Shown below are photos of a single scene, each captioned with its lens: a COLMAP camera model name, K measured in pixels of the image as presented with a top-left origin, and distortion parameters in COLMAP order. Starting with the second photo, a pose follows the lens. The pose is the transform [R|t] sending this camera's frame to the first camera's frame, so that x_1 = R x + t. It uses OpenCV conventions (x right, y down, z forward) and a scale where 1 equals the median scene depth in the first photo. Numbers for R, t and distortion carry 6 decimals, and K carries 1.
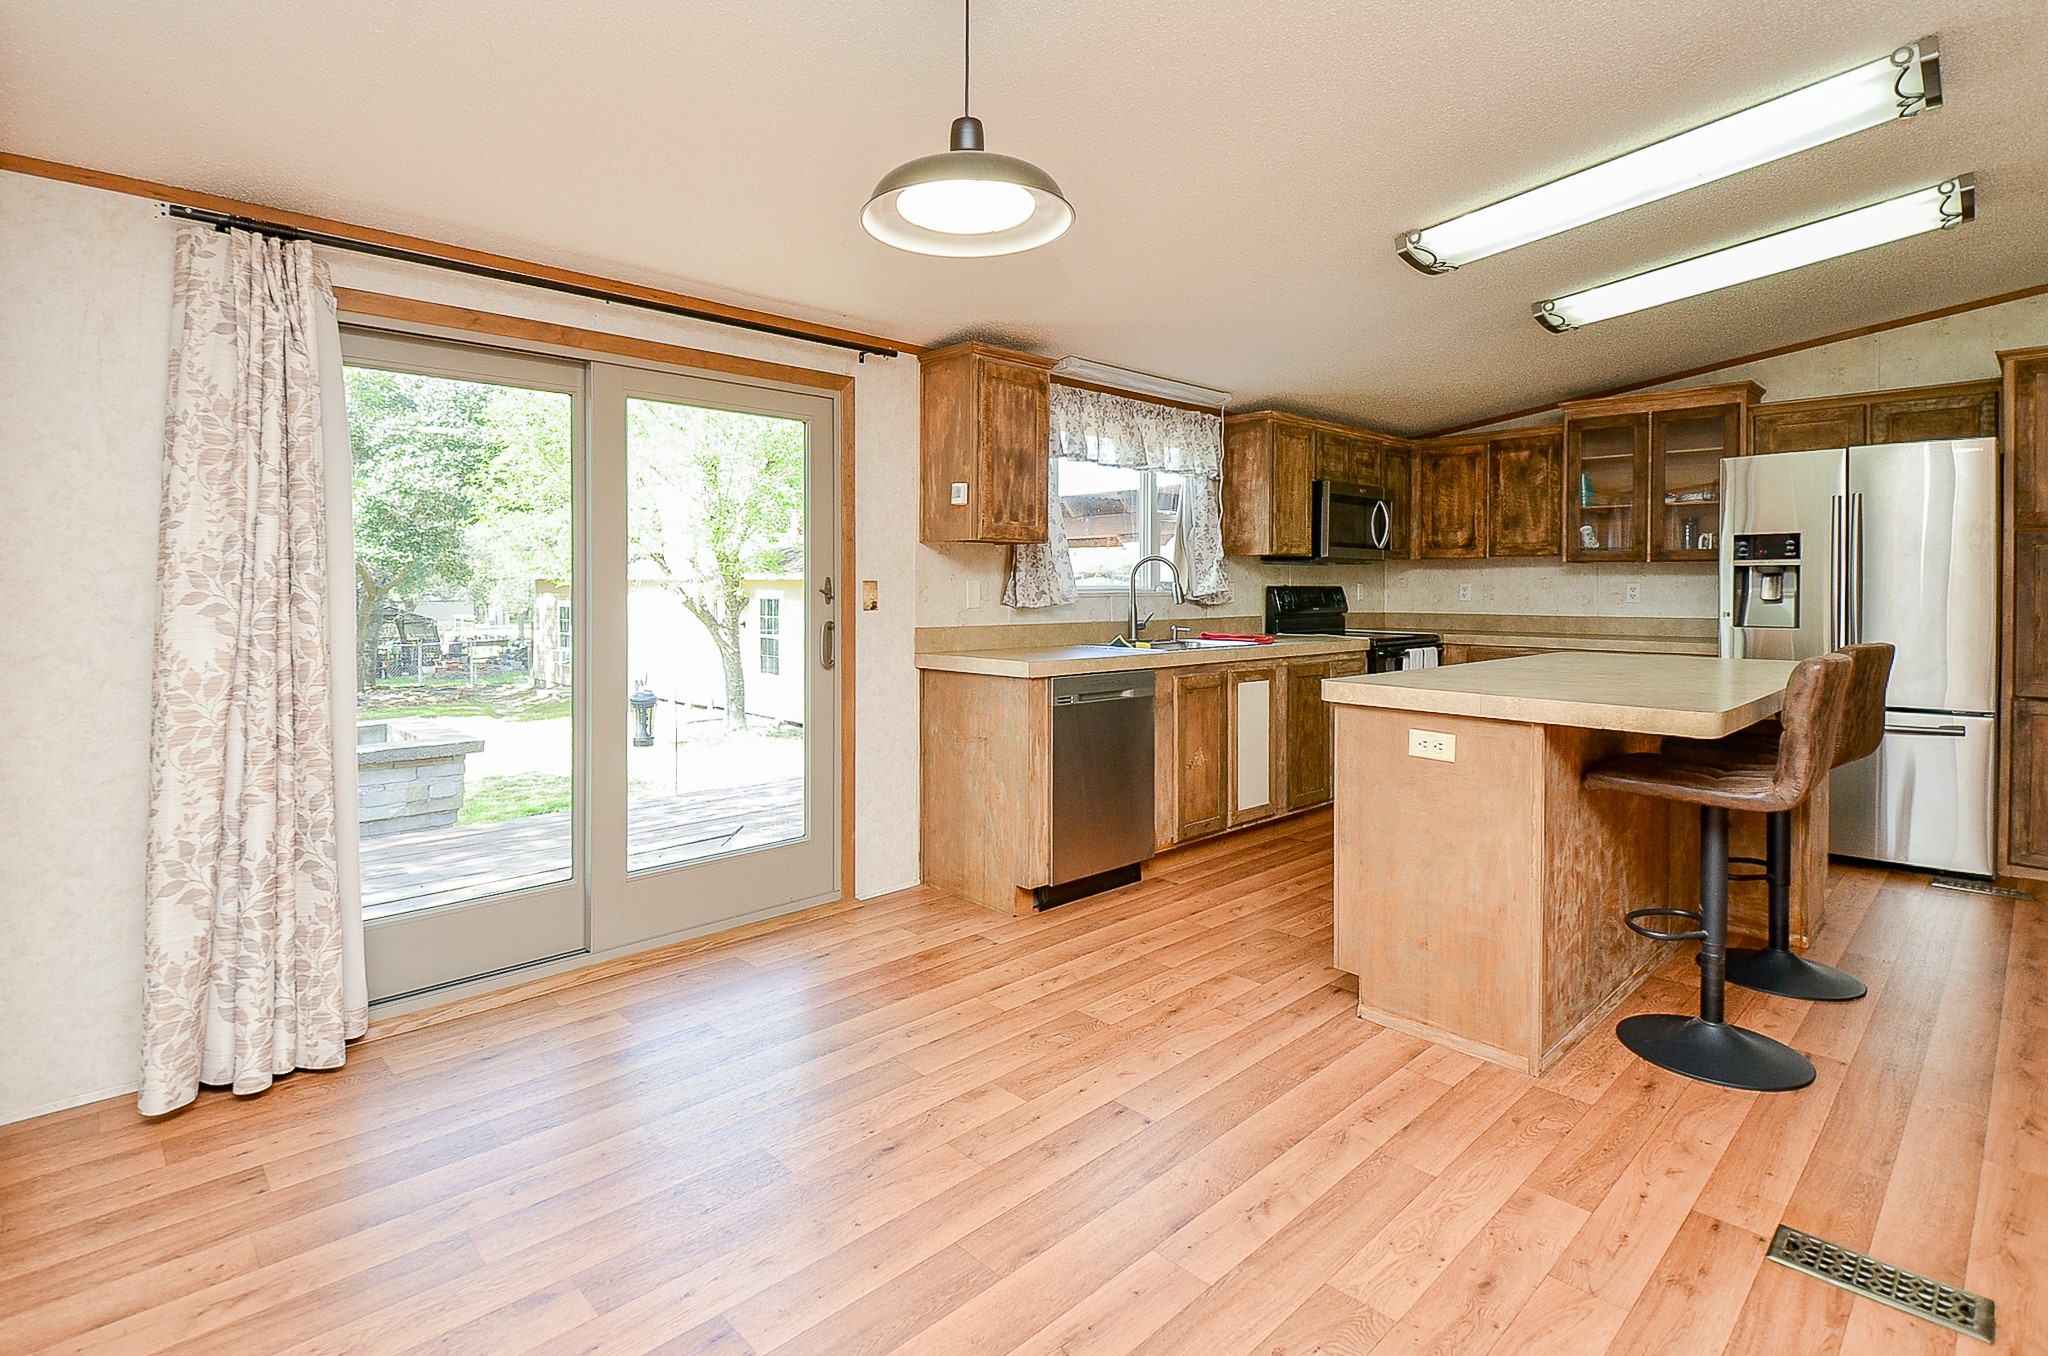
lens RADIAL K [[990.7, 0, 955.1], [0, 990.7, 591.1], [0, 0, 1]] dist [0.030679, -0.032462]
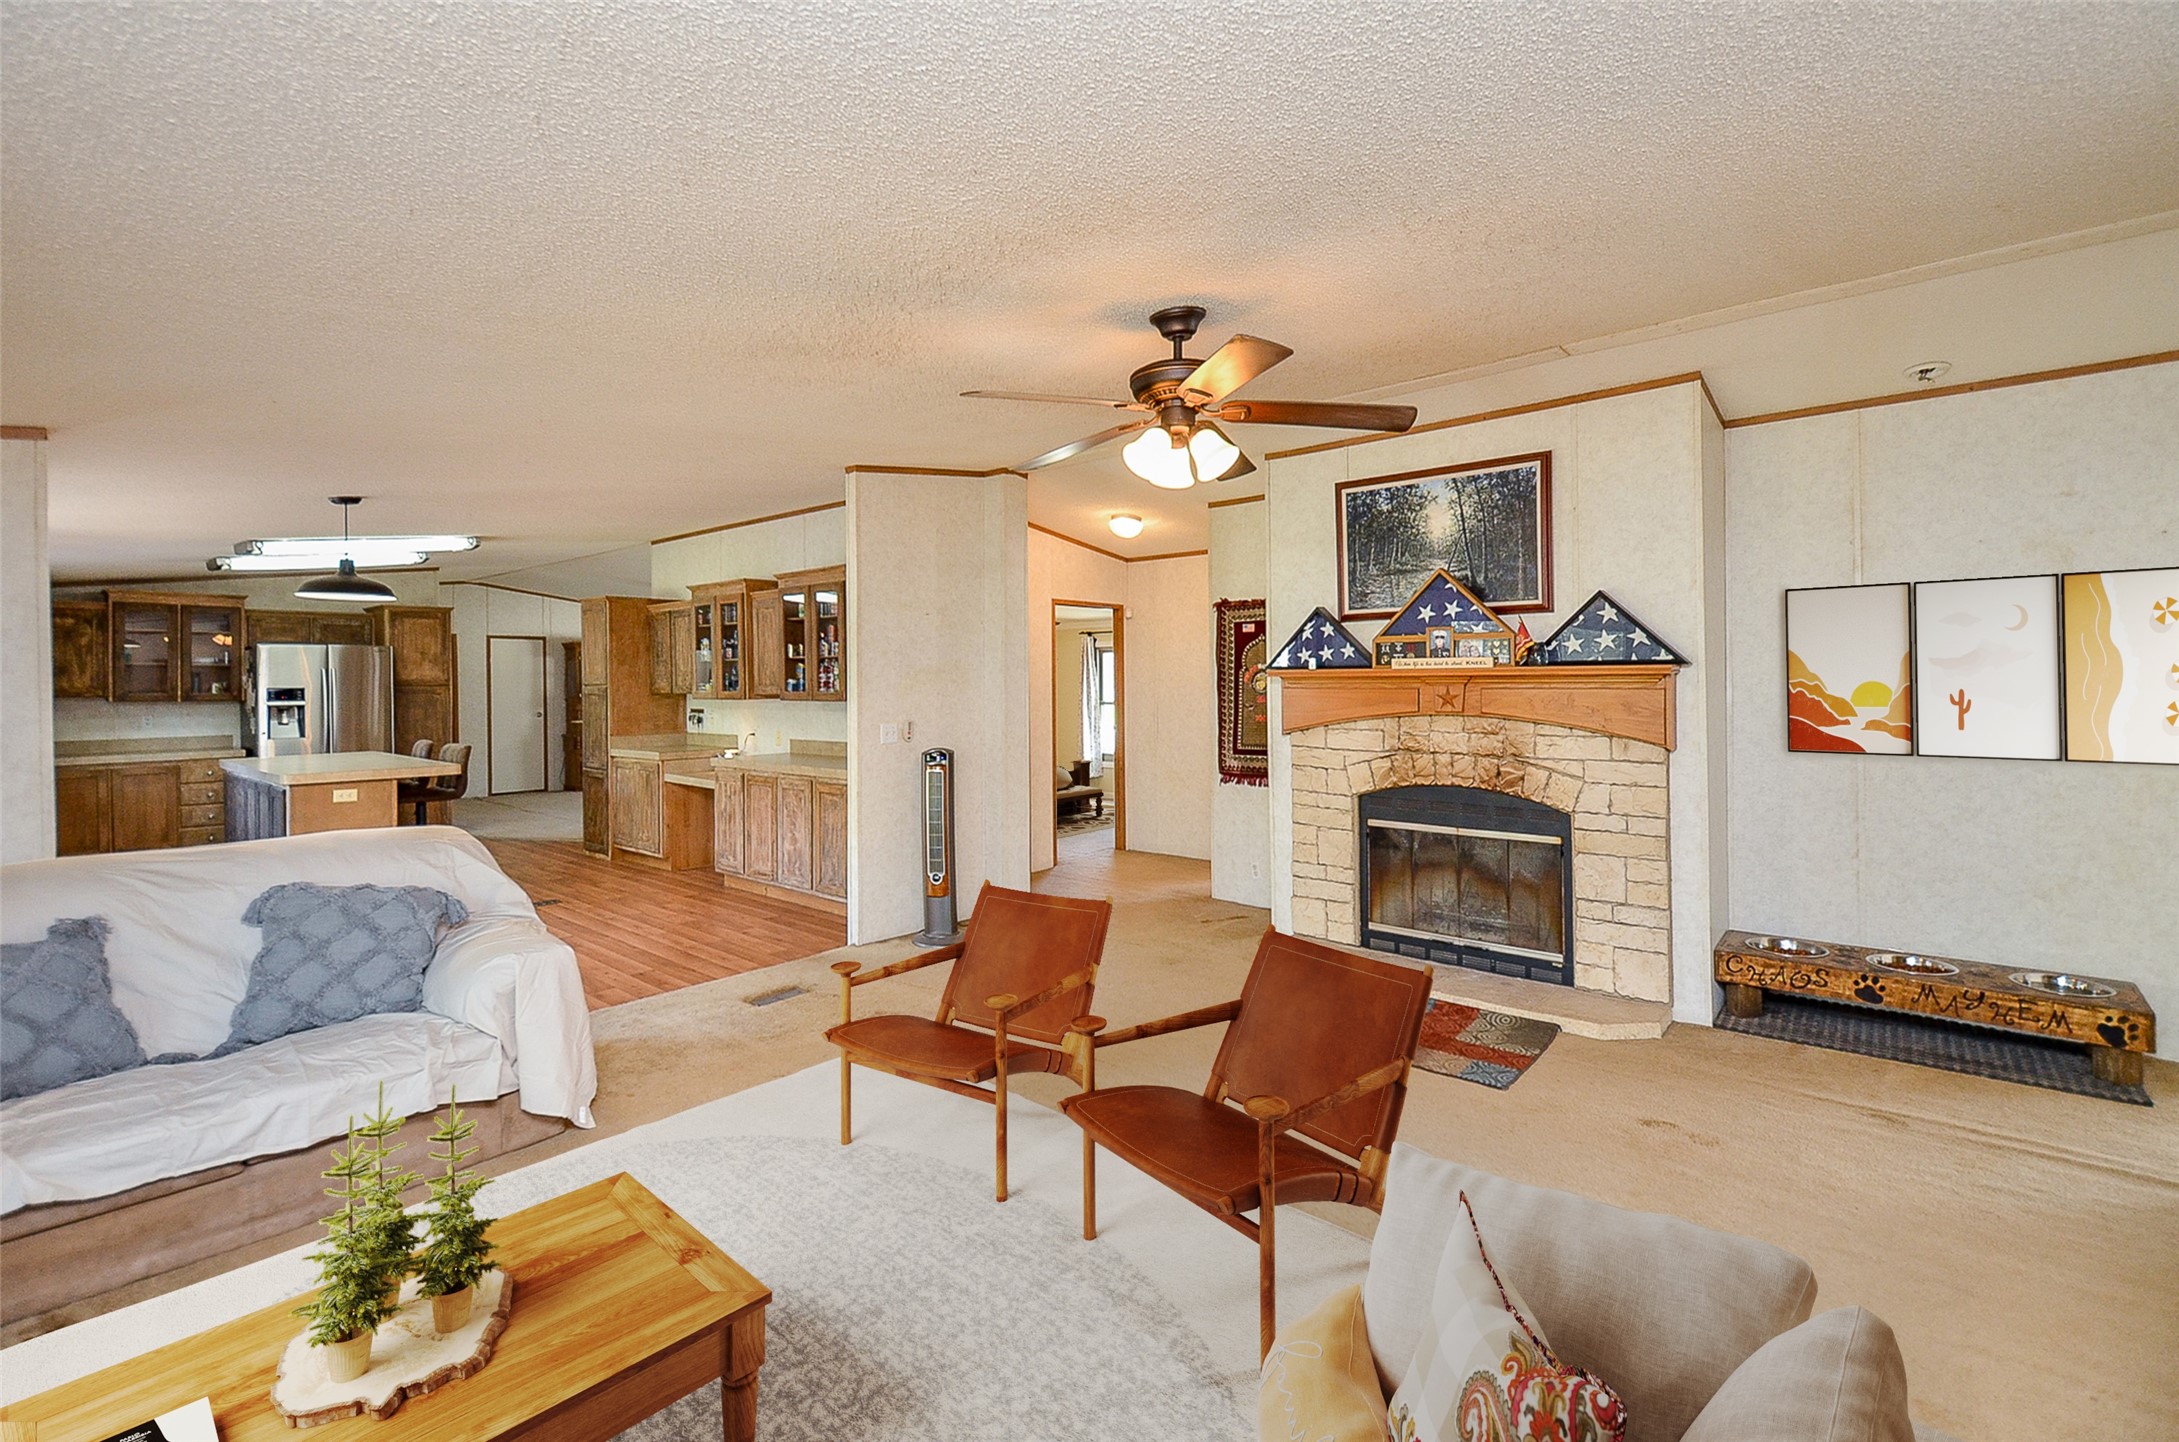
lens RADIAL K [[940.0, 0, 1101.6], [0, 940.0, 683.6], [0, 0, 1]] dist [-0.015248, 0.000237]
pose [[-0.141098, -0.001478, 0.989994, -1.145118], [0.013676, 0.999901, 0.003442, -0.052828], [-0.989901, 0.014025, -0.141064, -0.258695]]
